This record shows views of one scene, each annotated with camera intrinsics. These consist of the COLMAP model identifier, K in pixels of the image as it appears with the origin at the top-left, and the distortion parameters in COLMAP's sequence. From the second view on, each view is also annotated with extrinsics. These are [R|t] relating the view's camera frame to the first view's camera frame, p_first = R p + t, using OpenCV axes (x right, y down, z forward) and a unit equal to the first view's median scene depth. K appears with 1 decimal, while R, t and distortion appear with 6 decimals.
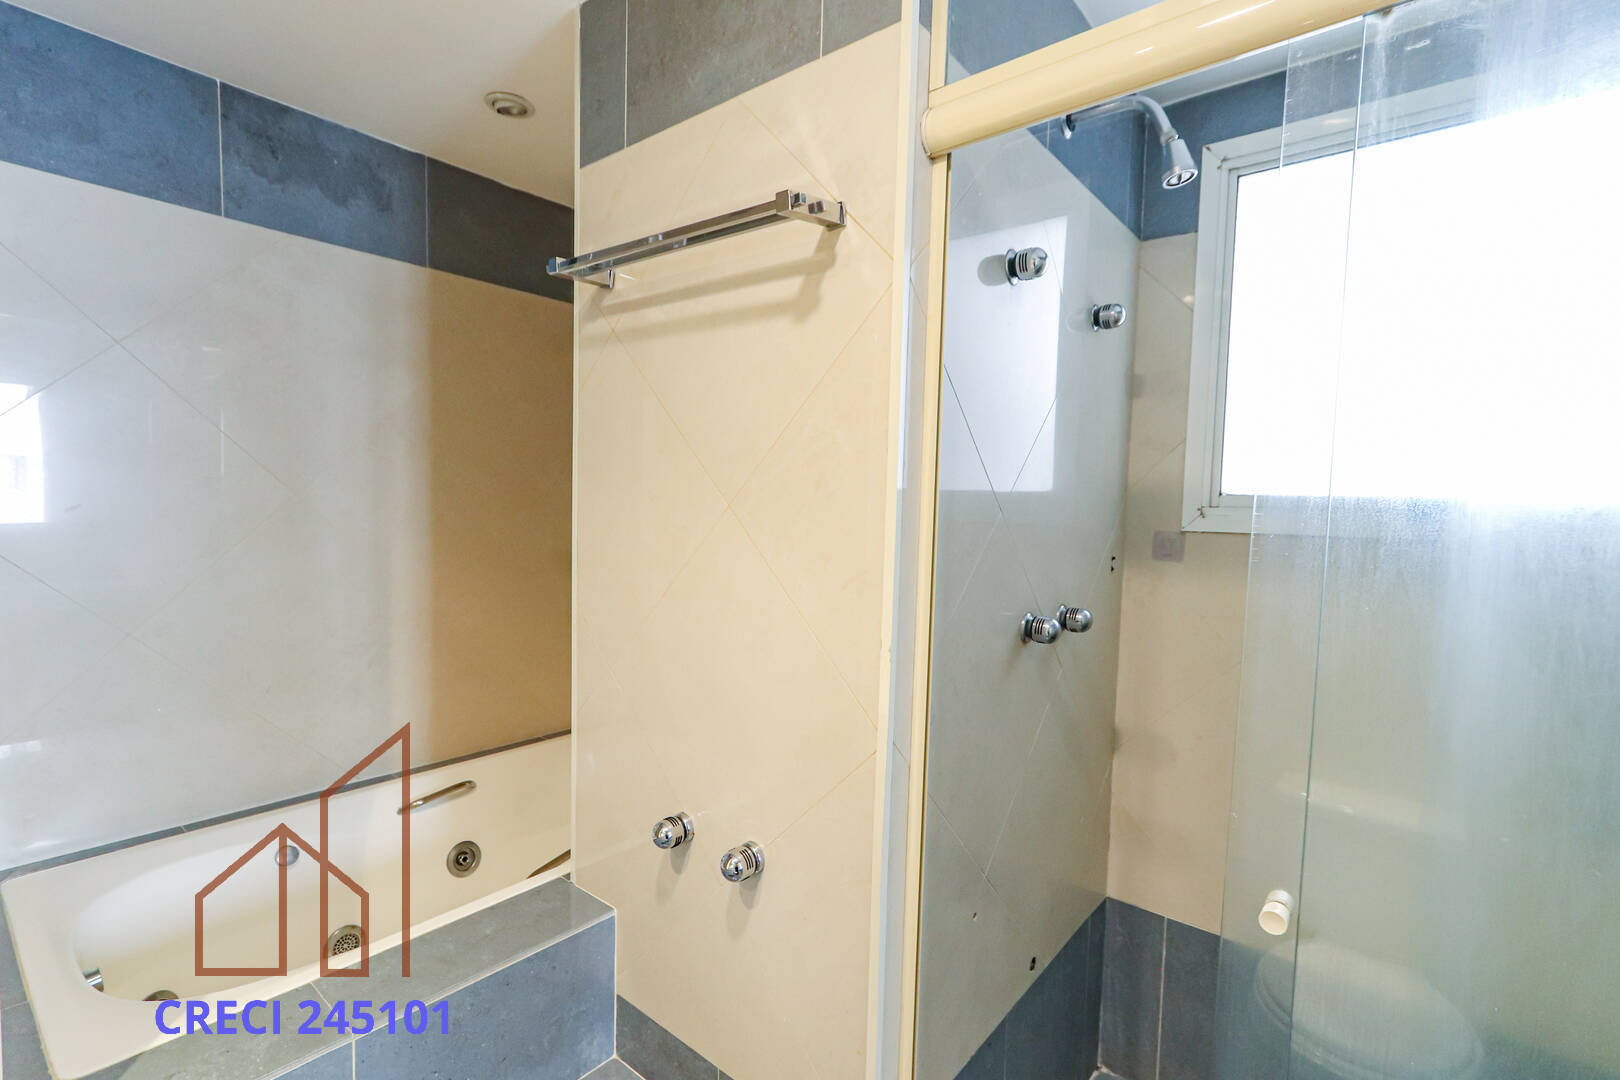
lens RADIAL K [[746.1, 0, 816.1], [0, 746.1, 554.2], [0, 0, 1]] dist [0.001296, 0.001687]
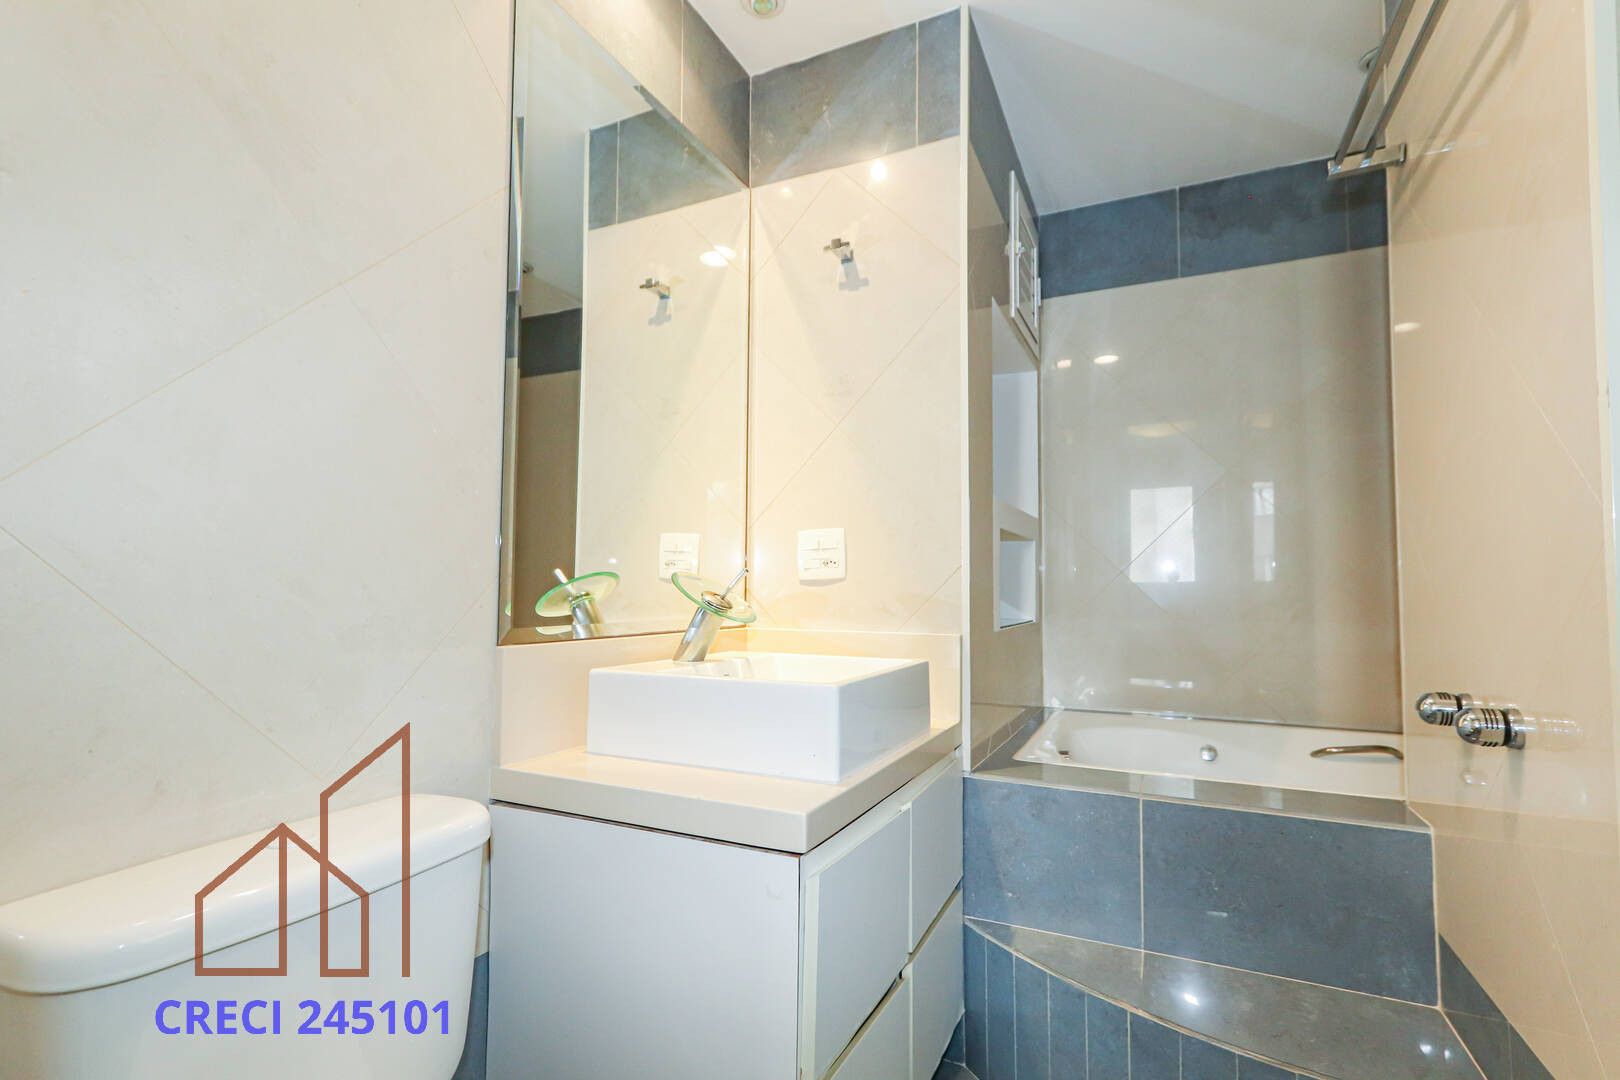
lens RADIAL K [[746.1, 0, 816.1], [0, 746.1, 554.2], [0, 0, 1]] dist [0.001296, 0.001687]
pose [[0.244292, -0.070333, -0.967148, 0.366280], [-0.070583, 0.993431, -0.090073, 0.241923], [0.967129, 0.090268, 0.237723, 0.047094]]
